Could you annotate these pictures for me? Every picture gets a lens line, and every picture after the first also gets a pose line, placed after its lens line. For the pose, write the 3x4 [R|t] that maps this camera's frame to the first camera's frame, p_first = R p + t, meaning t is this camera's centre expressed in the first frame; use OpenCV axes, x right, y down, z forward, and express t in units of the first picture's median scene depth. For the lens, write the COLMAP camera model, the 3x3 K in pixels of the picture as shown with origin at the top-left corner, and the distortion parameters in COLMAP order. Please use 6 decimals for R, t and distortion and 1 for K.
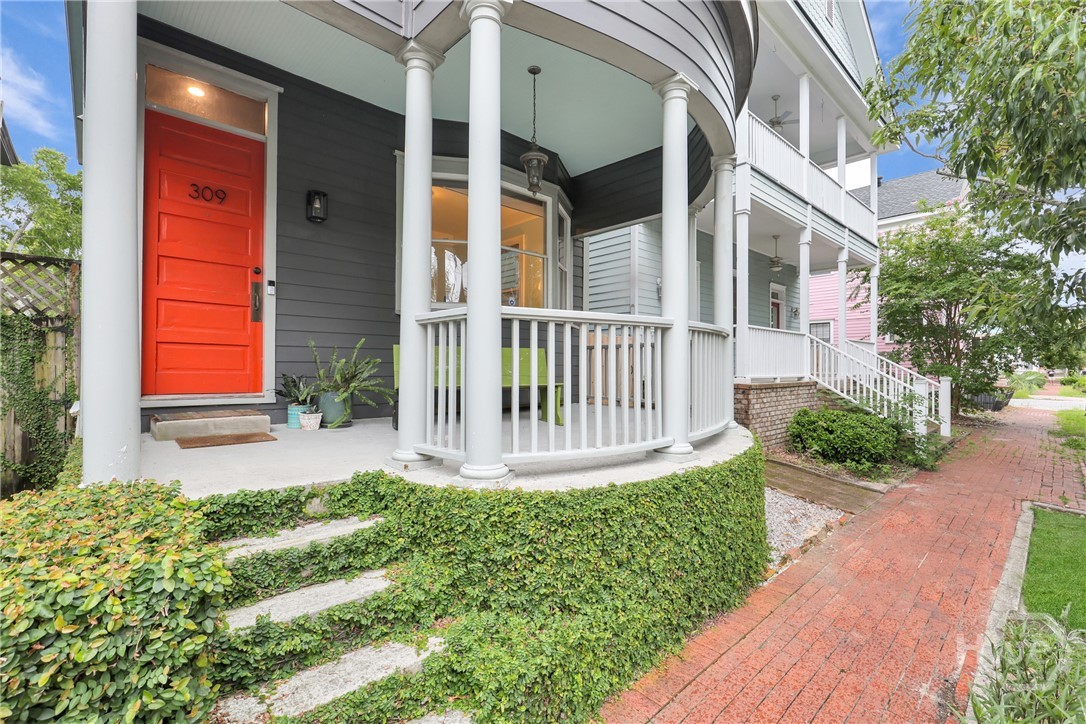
lens RADIAL K [[494.5, 0, 543.0], [0, 494.5, 362.0], [0, 0, 1]] dist [0.000302, 0.000023]
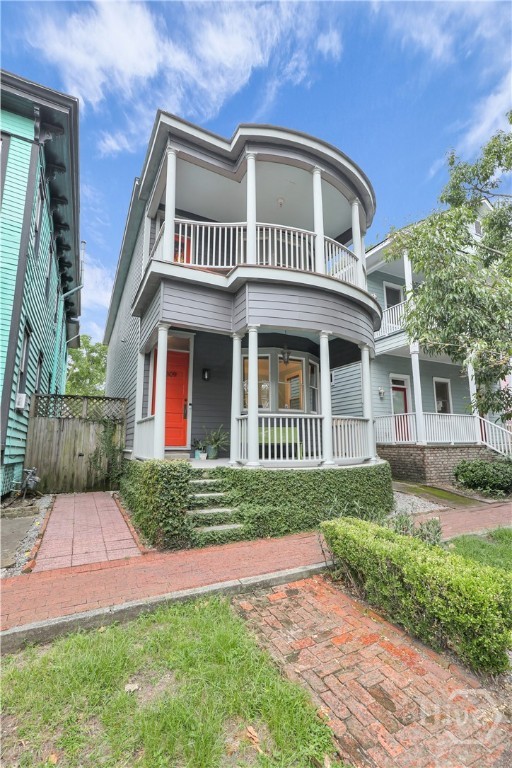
lens RADIAL K [[349.7, 0, 256.0], [0, 349.7, 384.0], [0, 0, 1]] dist [0.000302, 0.000023]
pose [[0.960811, -0.052177, -0.272248, 0.474541], [0.008894, 0.987422, -0.157855, 0.050508], [0.277061, 0.149247, 0.949191, -1.082950]]
